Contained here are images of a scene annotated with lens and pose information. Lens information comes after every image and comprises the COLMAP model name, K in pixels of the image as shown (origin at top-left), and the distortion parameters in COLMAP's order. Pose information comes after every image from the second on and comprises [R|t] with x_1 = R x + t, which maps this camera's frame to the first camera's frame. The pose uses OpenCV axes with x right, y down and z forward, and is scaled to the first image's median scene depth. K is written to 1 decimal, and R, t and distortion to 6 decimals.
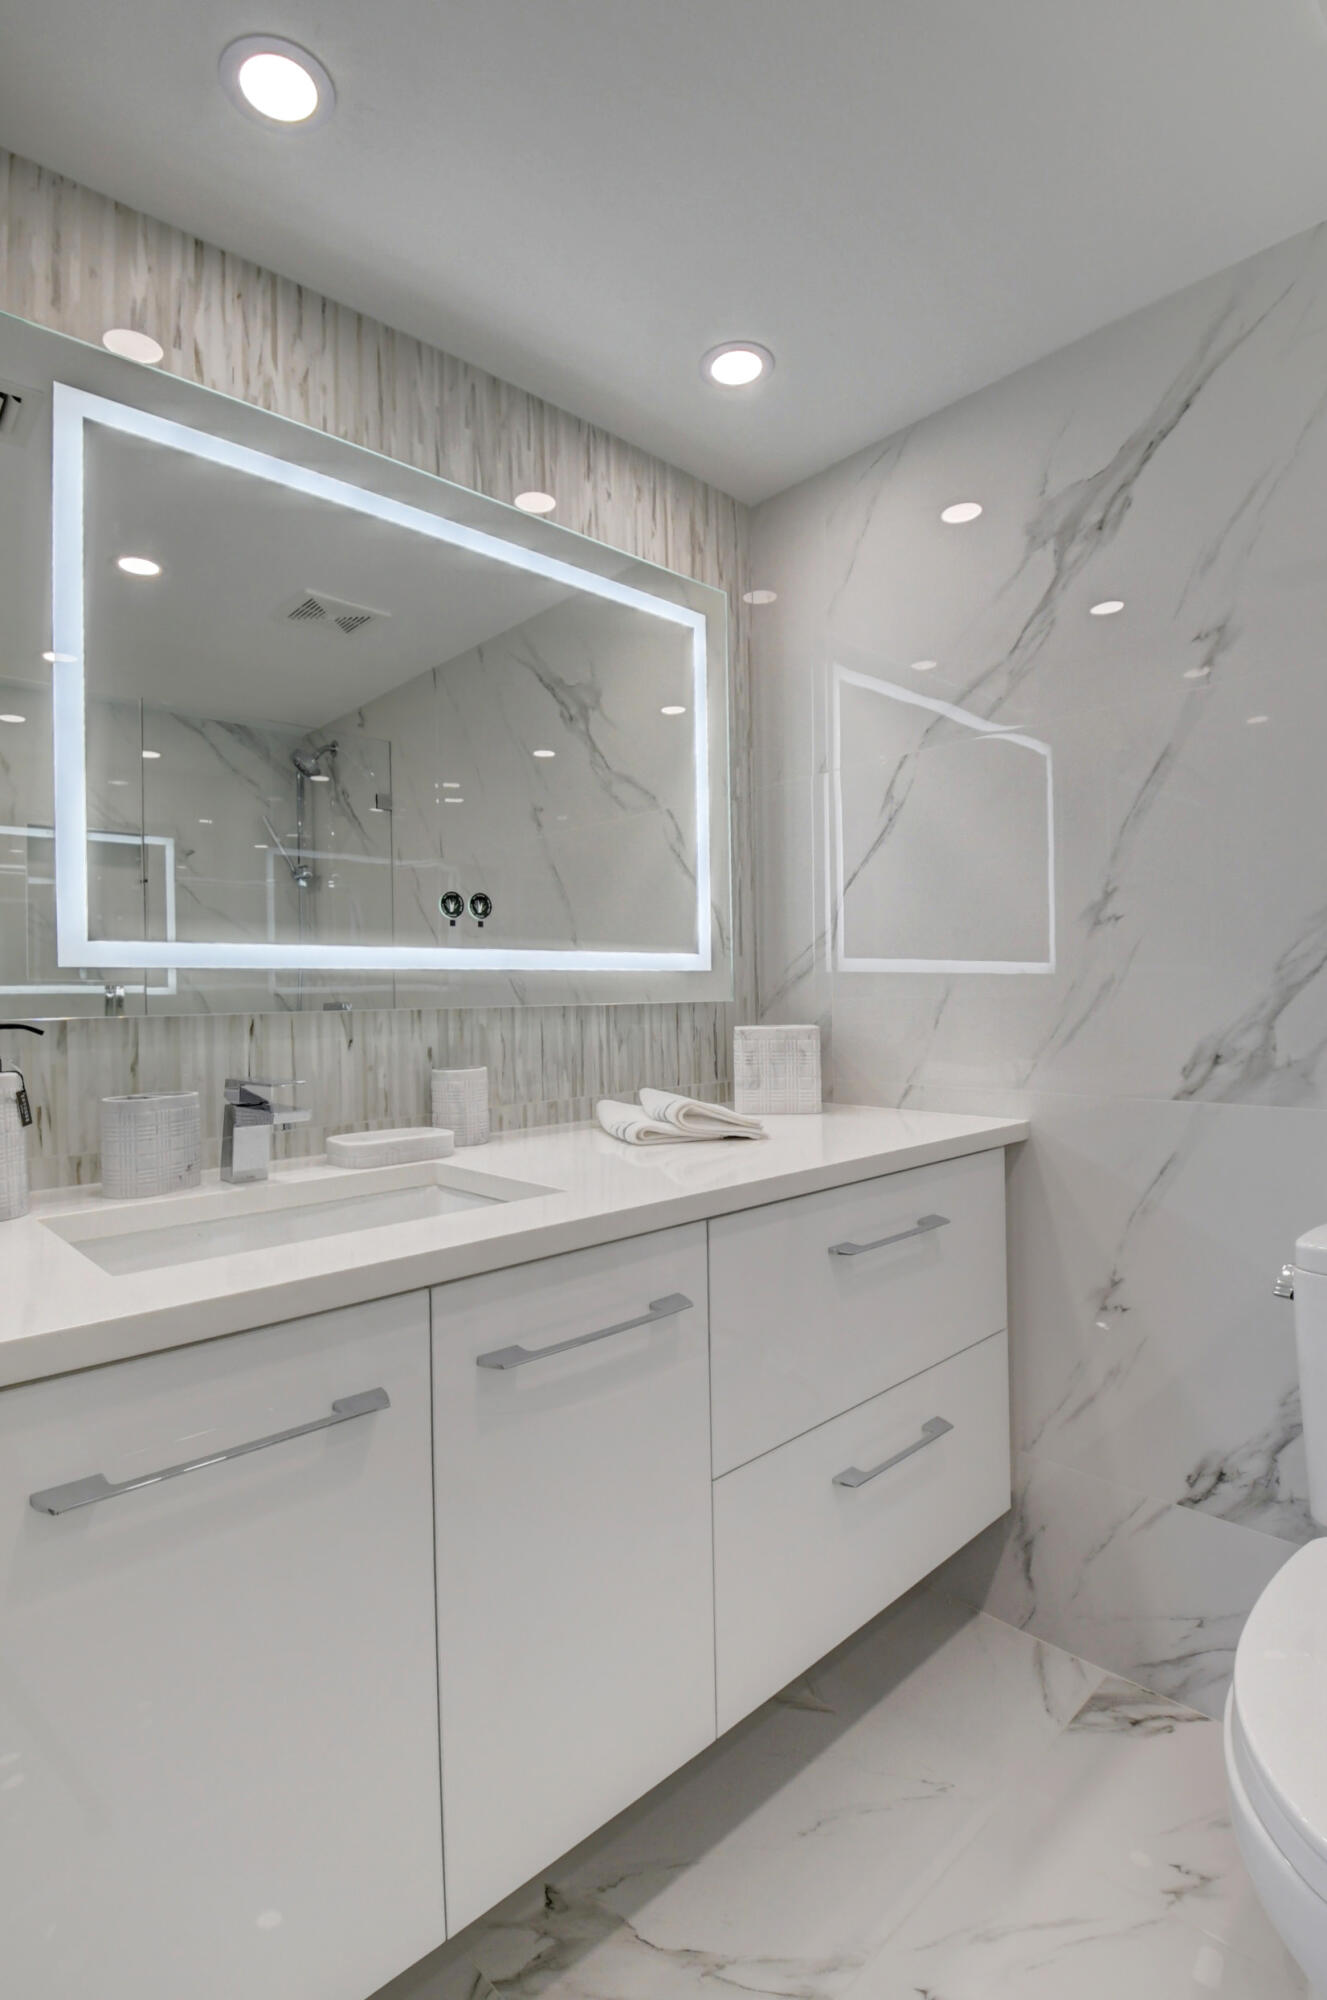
lens RADIAL K [[965.7, 0, 655.3], [0, 965.7, 998.3], [0, 0, 1]] dist [0.021158, -0.037219]
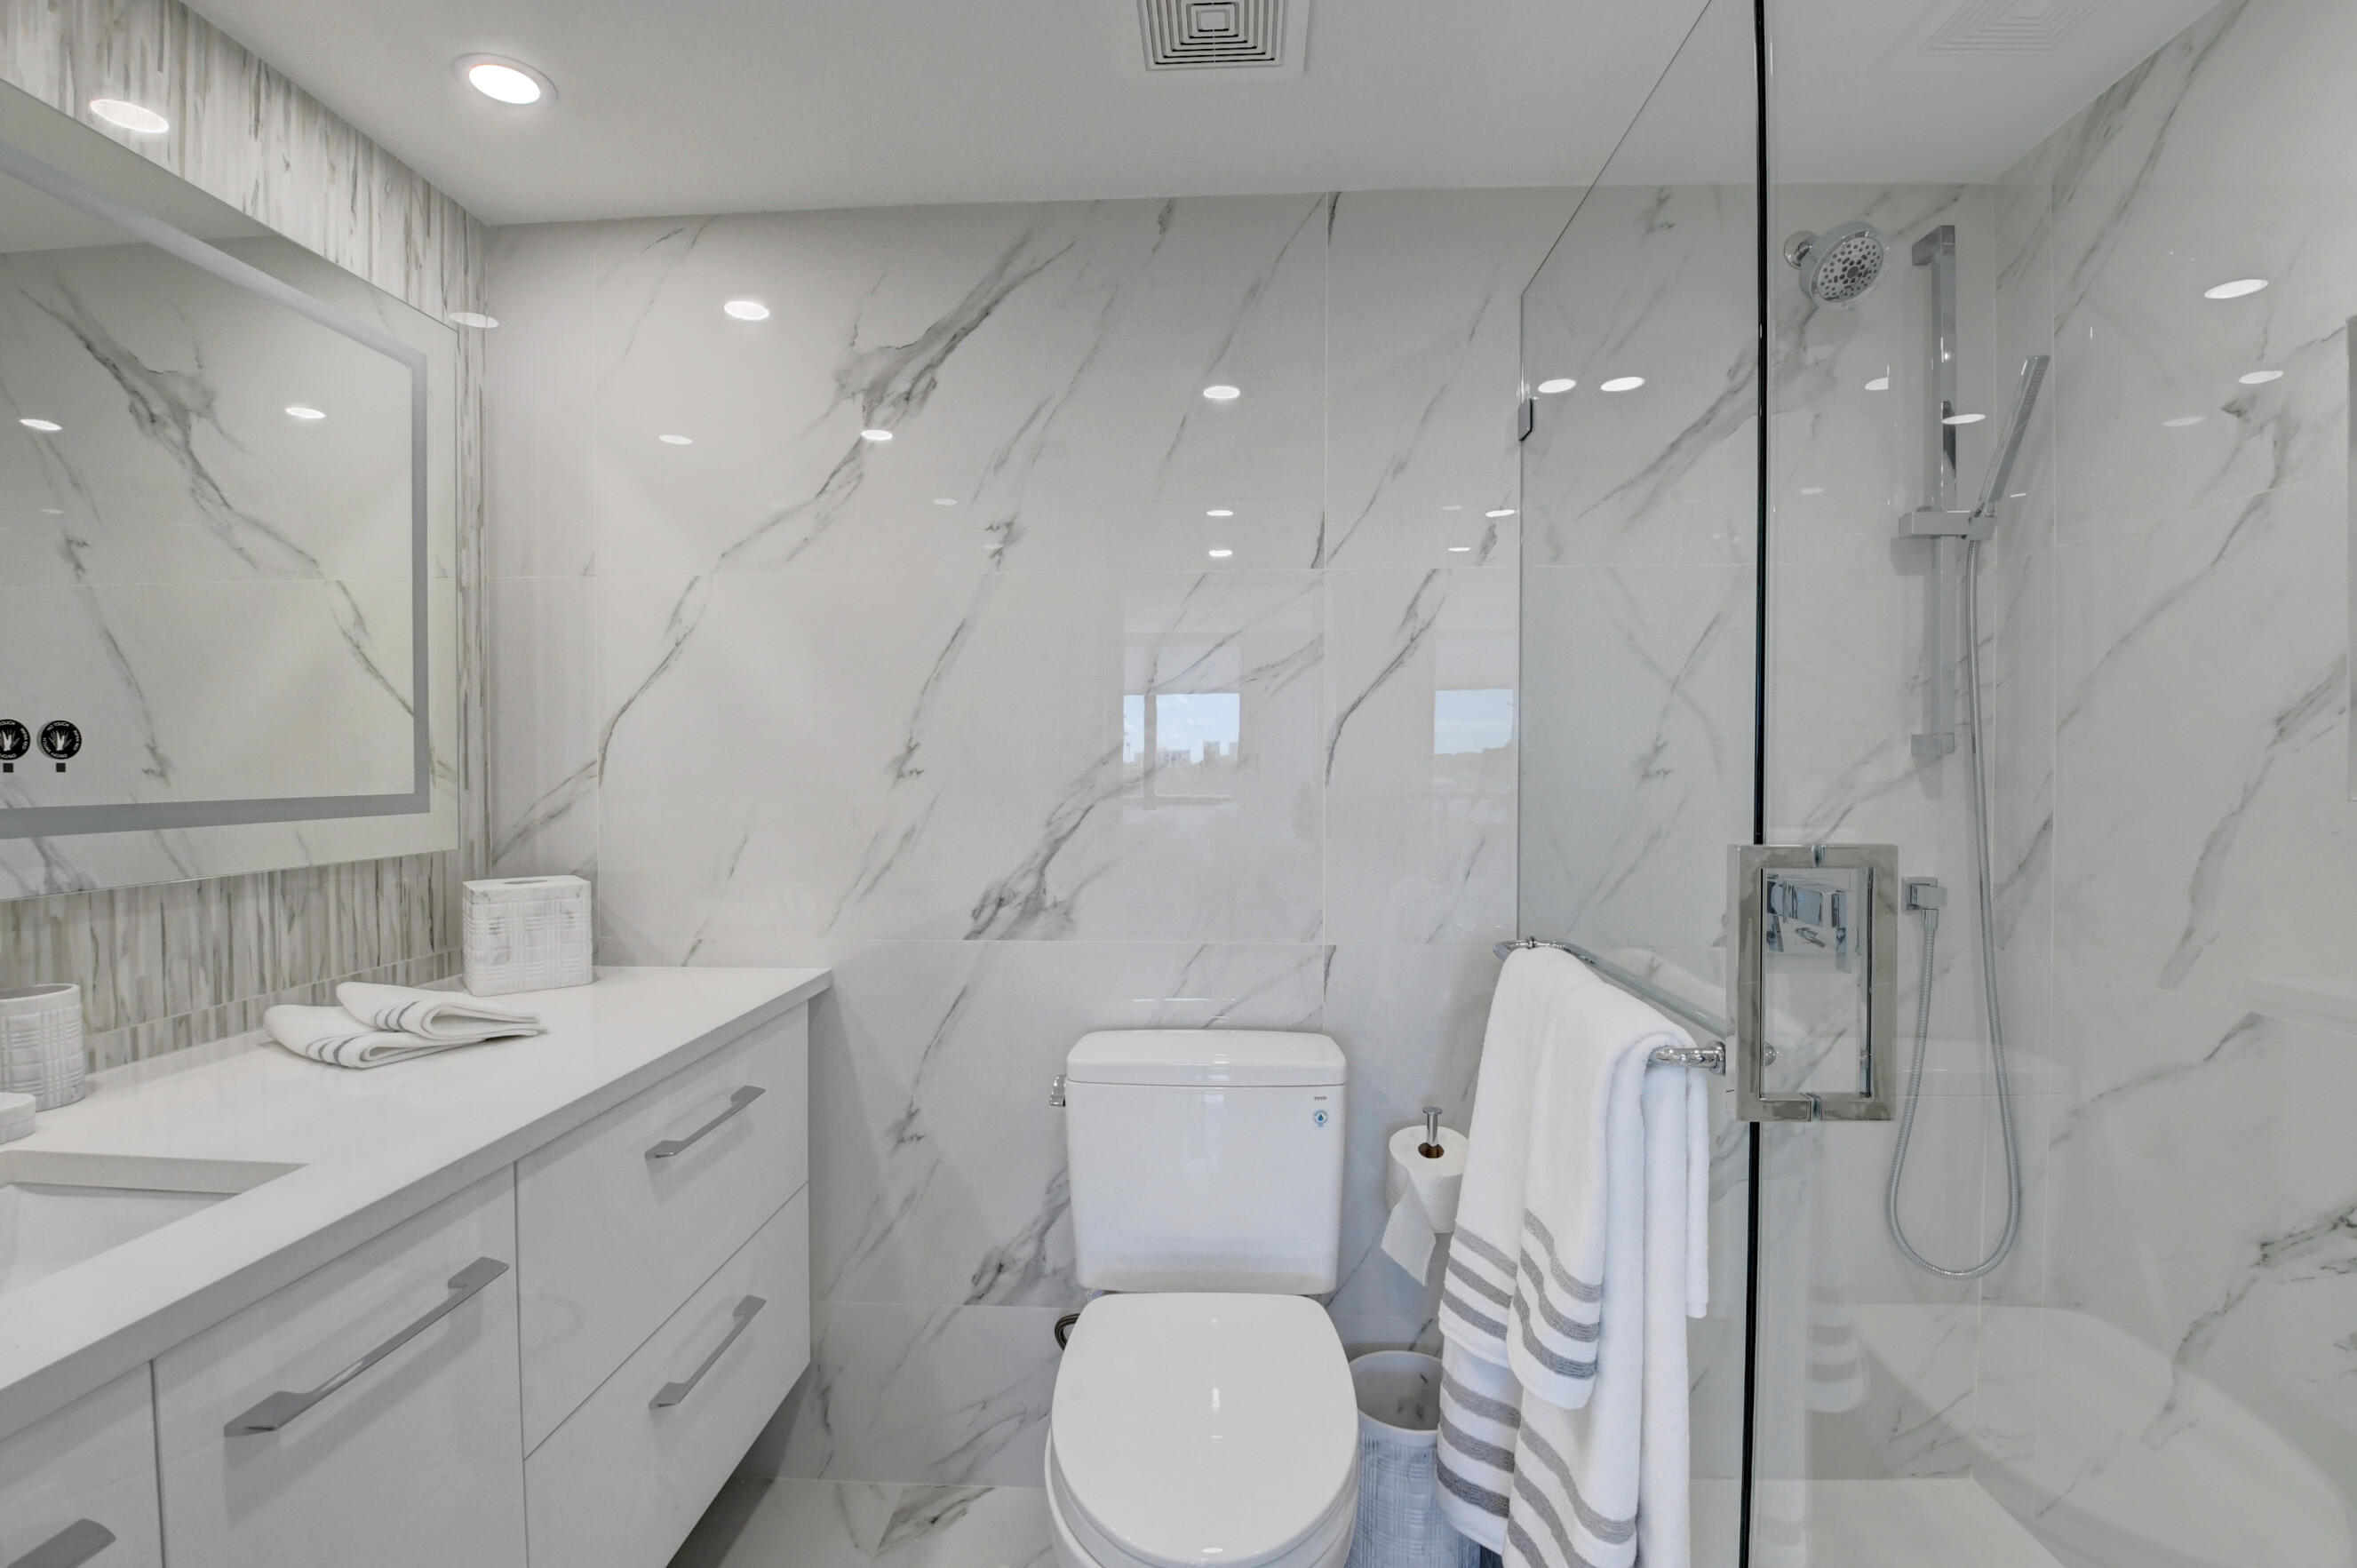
lens RADIAL K [[1064.0, 0, 1187.7], [0, 1064.0, 785.3], [0, 0, 1]] dist [0.001680, -0.018727]
pose [[0.716429, 0.004880, 0.697643, -0.118252], [-0.012432, 0.999906, 0.005772, -0.074665], [-0.697549, -0.012808, 0.716422, -0.039946]]
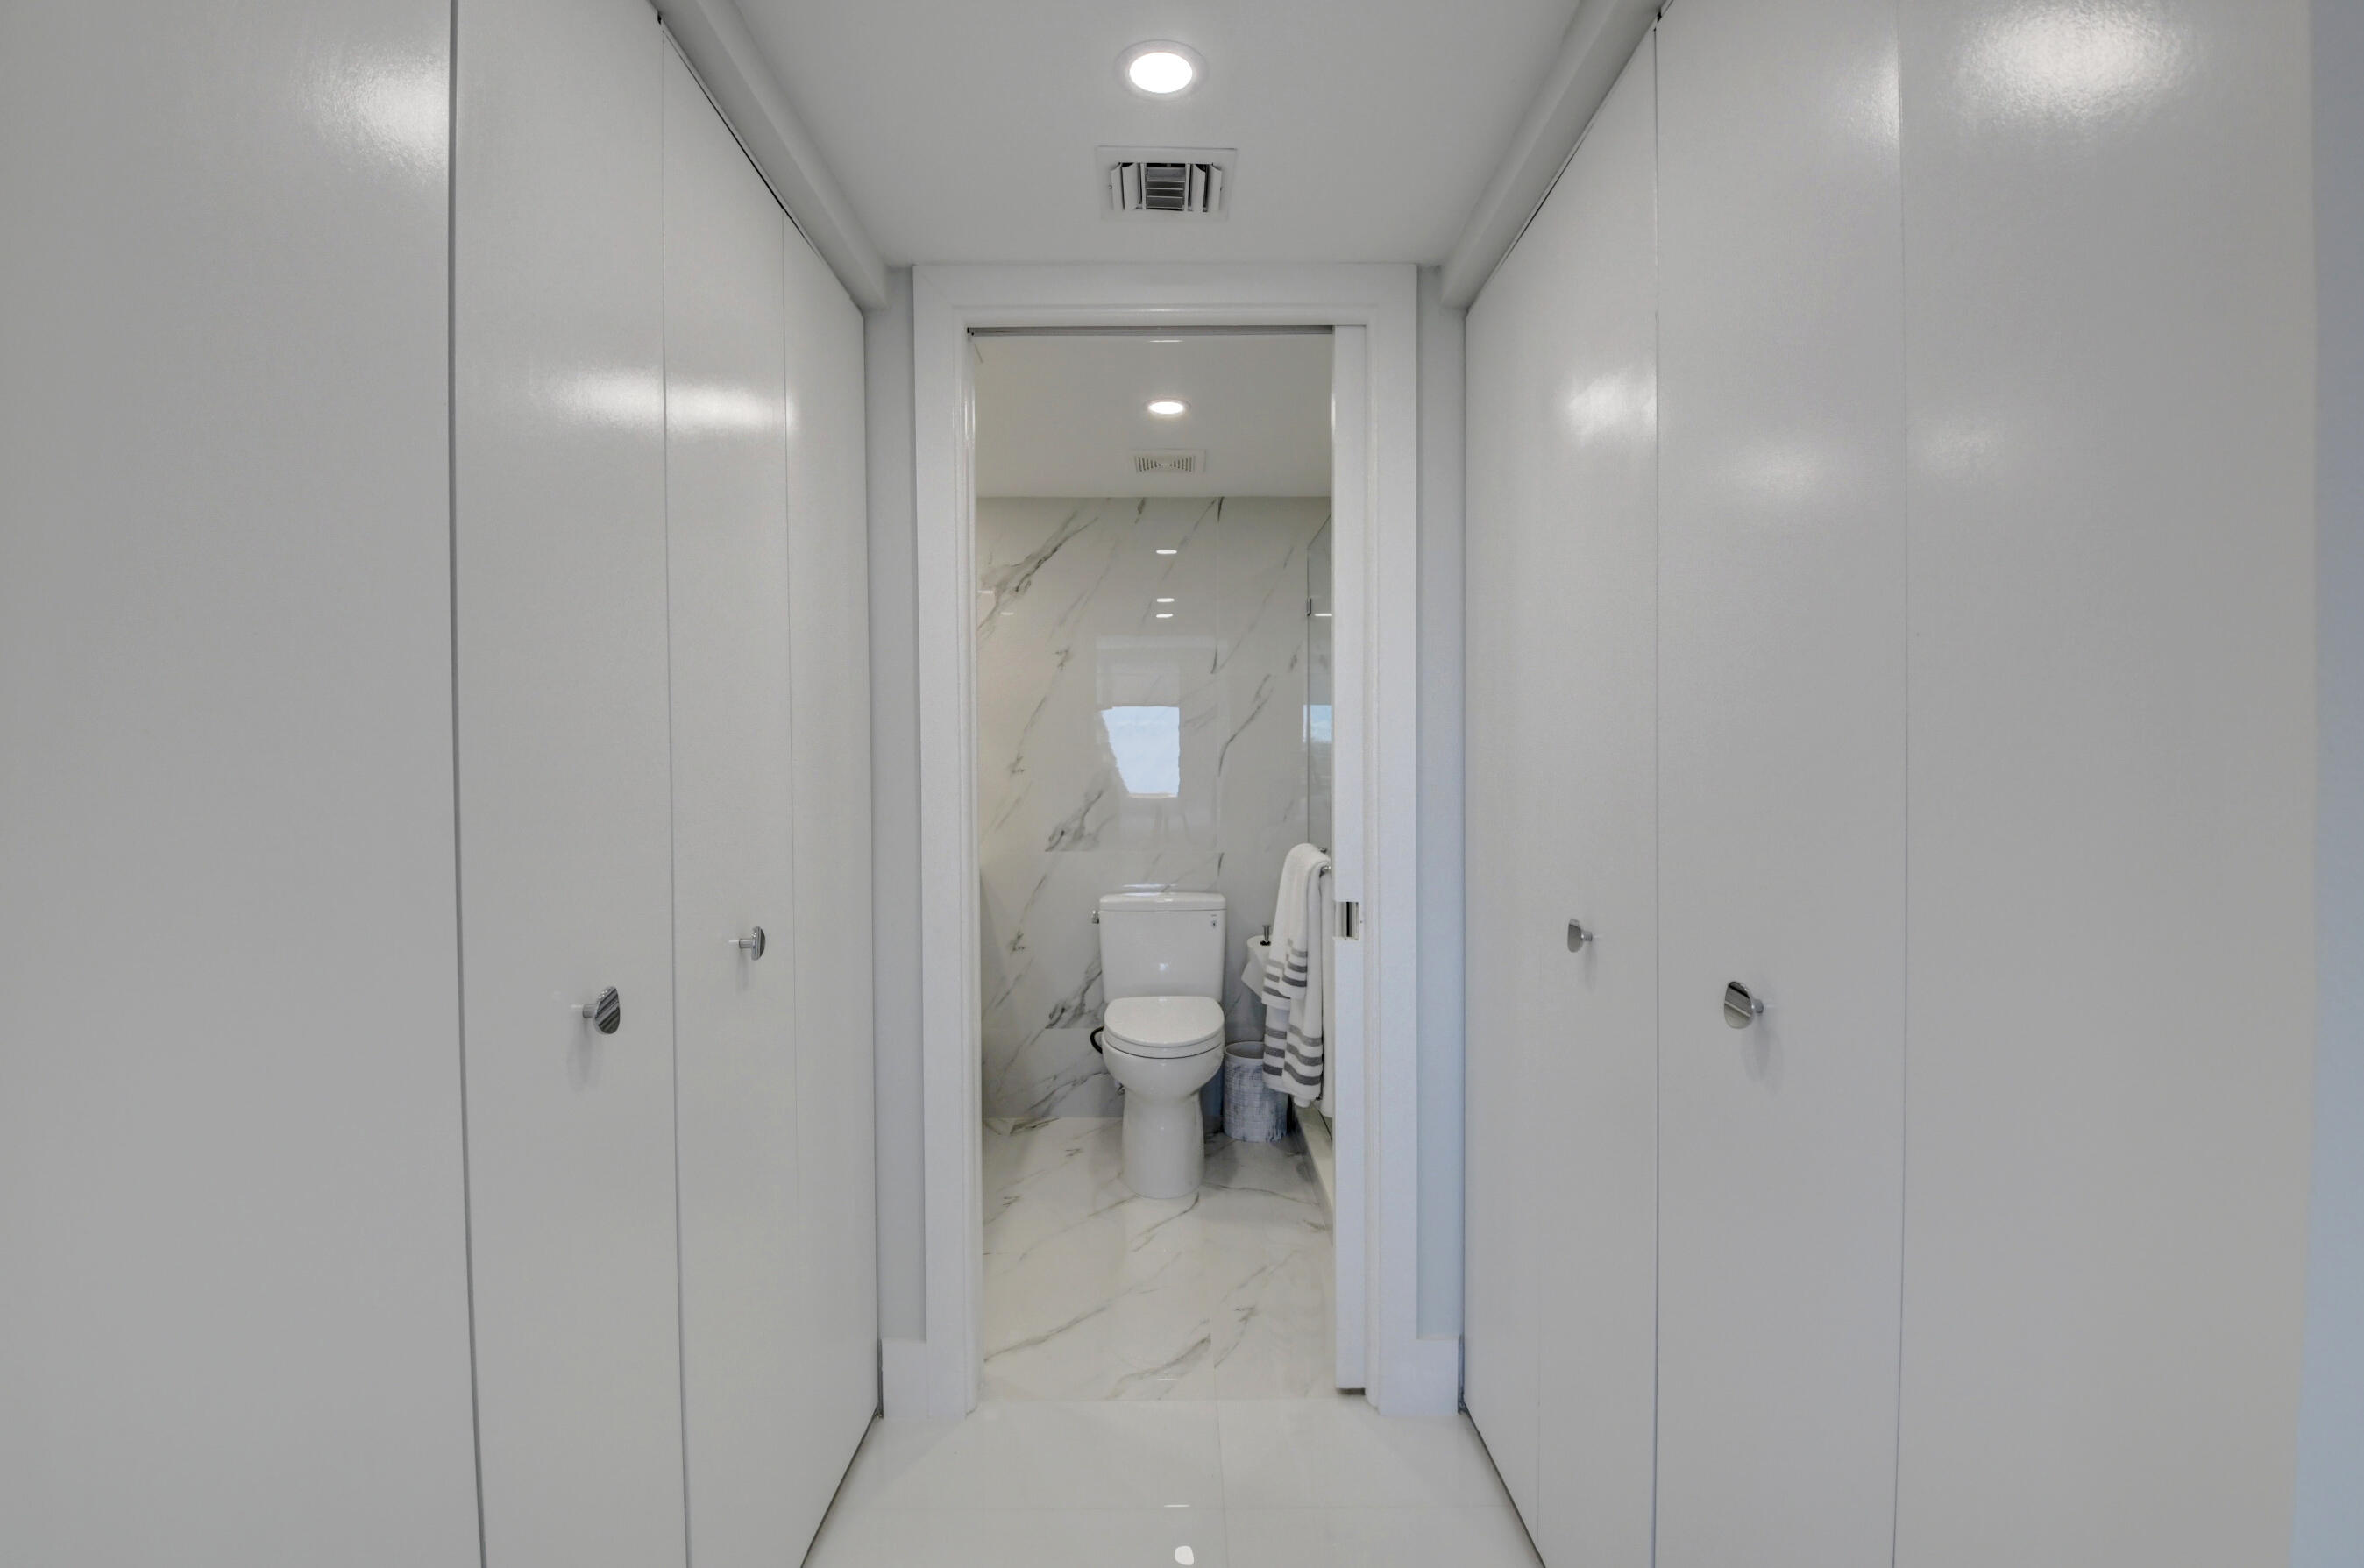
lens RADIAL K [[1067.1, 0, 1191.3], [0, 1067.1, 785.3], [0, 0, 1]] dist [0.001680, -0.018727]
pose [[0.673183, -0.000374, 0.739475, -1.001054], [-0.009512, 0.999913, 0.009165, -0.071162], [-0.739414, -0.013204, 0.673121, -0.865894]]
